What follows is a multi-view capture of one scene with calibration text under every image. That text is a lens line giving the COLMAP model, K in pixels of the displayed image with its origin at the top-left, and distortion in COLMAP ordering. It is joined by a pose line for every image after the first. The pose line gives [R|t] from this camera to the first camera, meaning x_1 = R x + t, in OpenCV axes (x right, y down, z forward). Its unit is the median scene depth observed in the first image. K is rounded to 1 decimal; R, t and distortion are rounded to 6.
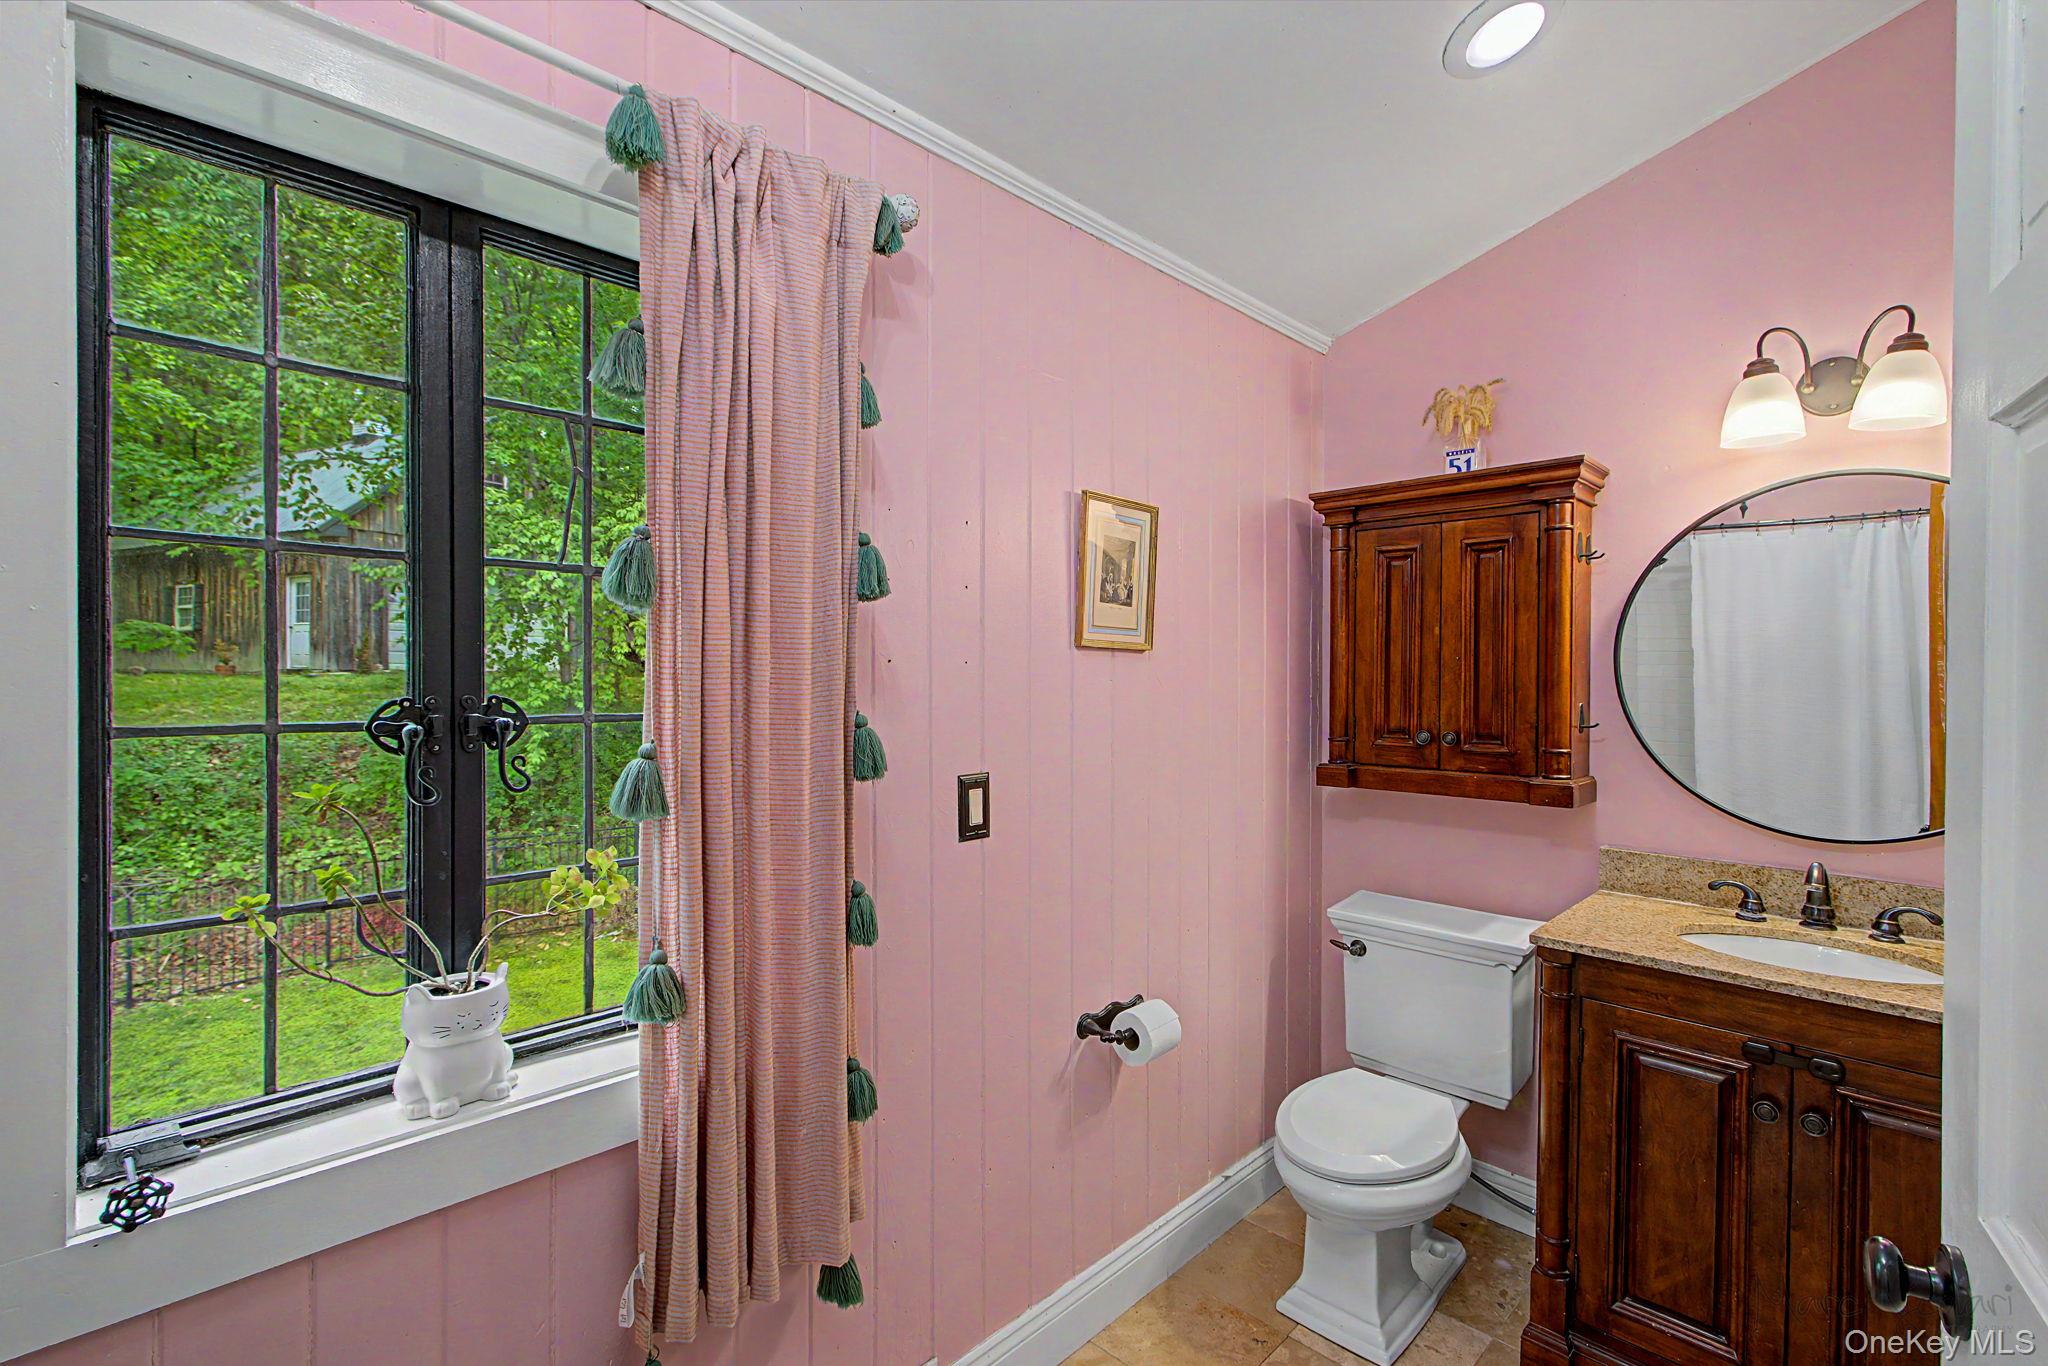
lens RADIAL K [[957.4, 0, 1020.0], [0, 957.4, 677.2], [0, 0, 1]] dist [-0.000386, 0.001299]
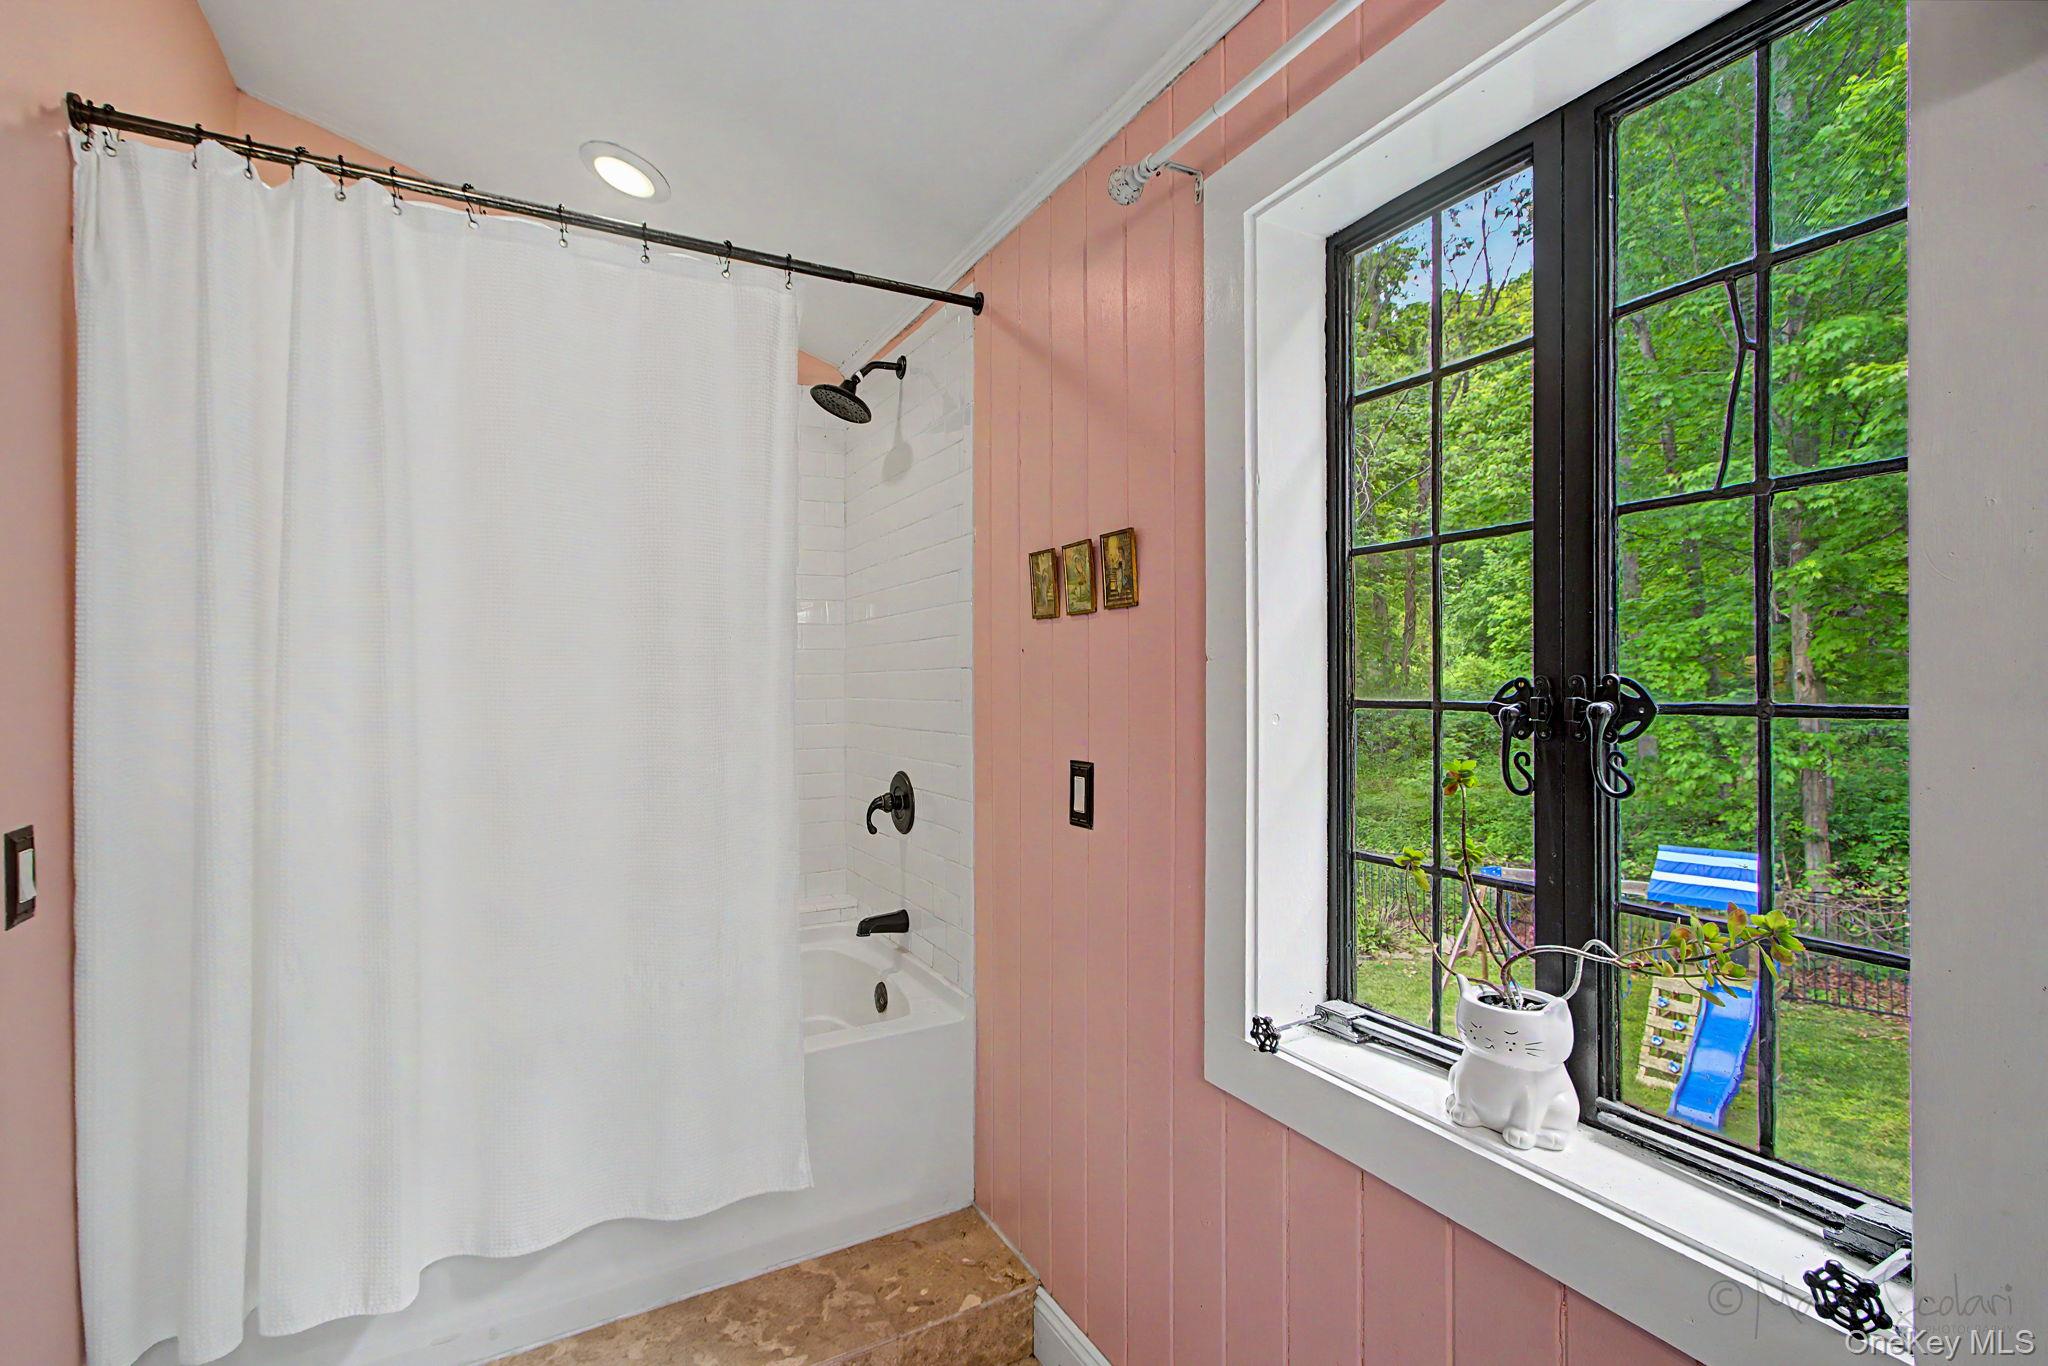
lens RADIAL K [[957.4, 0, 1020.0], [0, 957.4, 677.2], [0, 0, 1]] dist [-0.000386, 0.001299]
pose [[-0.321256, -0.002197, -0.946990, 0.399850], [0.012445, 0.999901, -0.006542, 0.020978], [0.946910, -0.013886, -0.321197, 0.843905]]
